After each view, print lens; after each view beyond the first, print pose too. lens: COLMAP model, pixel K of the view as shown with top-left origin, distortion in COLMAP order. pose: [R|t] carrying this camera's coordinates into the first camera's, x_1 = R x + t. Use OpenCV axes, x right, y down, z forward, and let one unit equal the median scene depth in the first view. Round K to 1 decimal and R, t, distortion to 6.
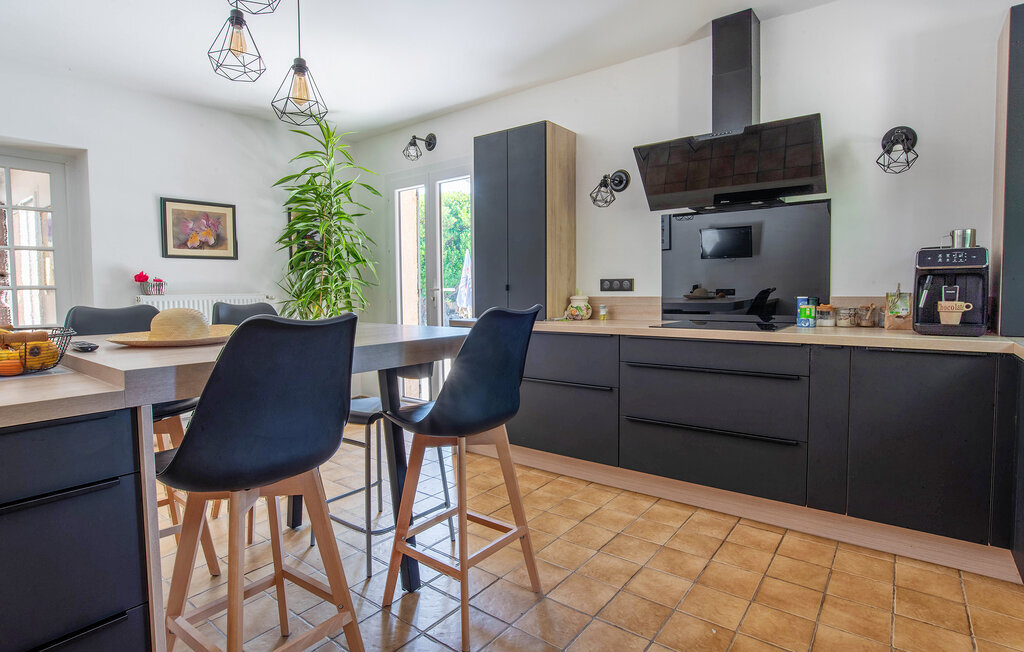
lens RADIAL K [[519.2, 0, 494.6], [0, 519.2, 314.9], [0, 0, 1]] dist [-0.000841, 0.000042]
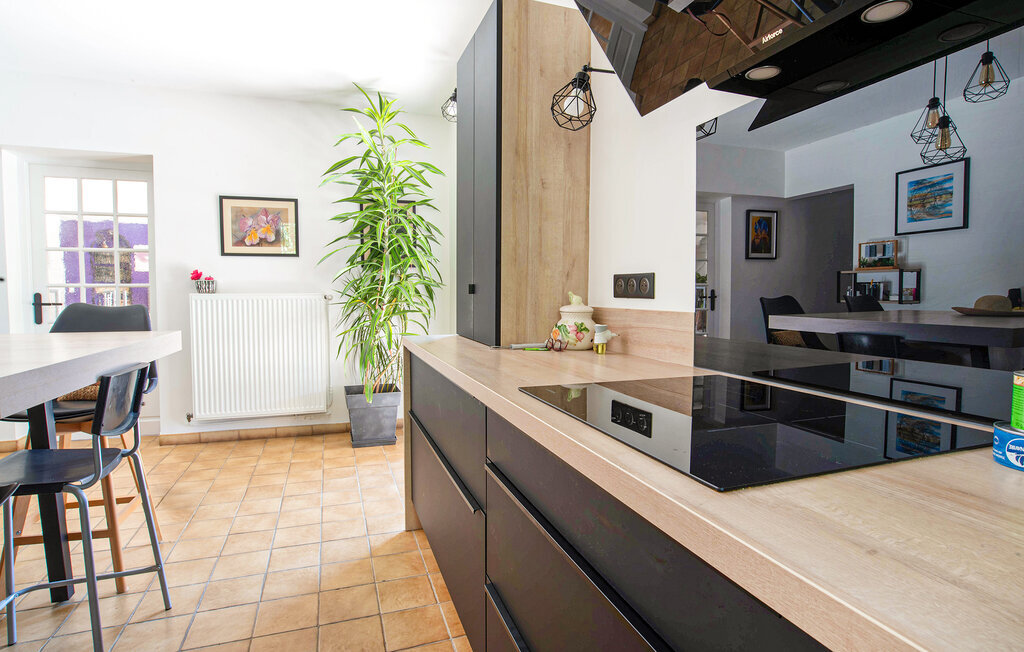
lens RADIAL K [[516.2, 0, 512.9], [0, 516.2, 317.2], [0, 0, 1]] dist [-0.054473, 0.022921]
pose [[0.848142, 0.040316, -0.528232, 0.361651], [-0.041141, 0.999101, 0.010197, -0.025039], [0.528168, 0.013084, 0.849039, 0.467873]]
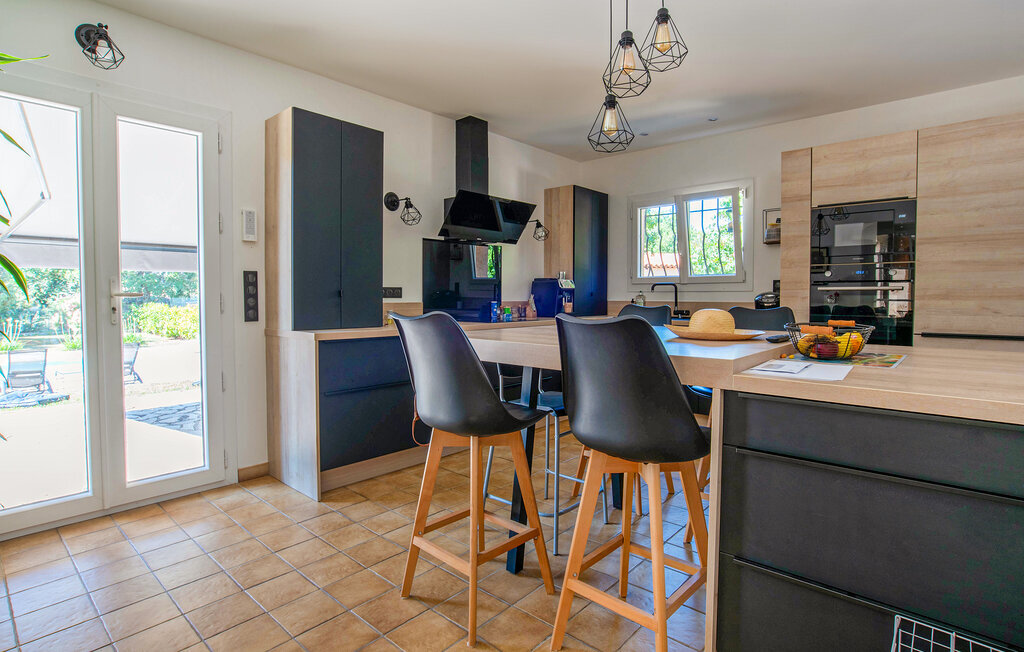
lens RADIAL K [[519.2, 0, 494.6], [0, 519.2, 314.9], [0, 0, 1]] dist [-0.000841, 0.000042]
pose [[0.086837, -0.025792, 0.995889, -0.794581], [0.047785, 0.998622, 0.021697, -0.020043], [-0.995076, 0.045704, 0.087950, 0.610078]]
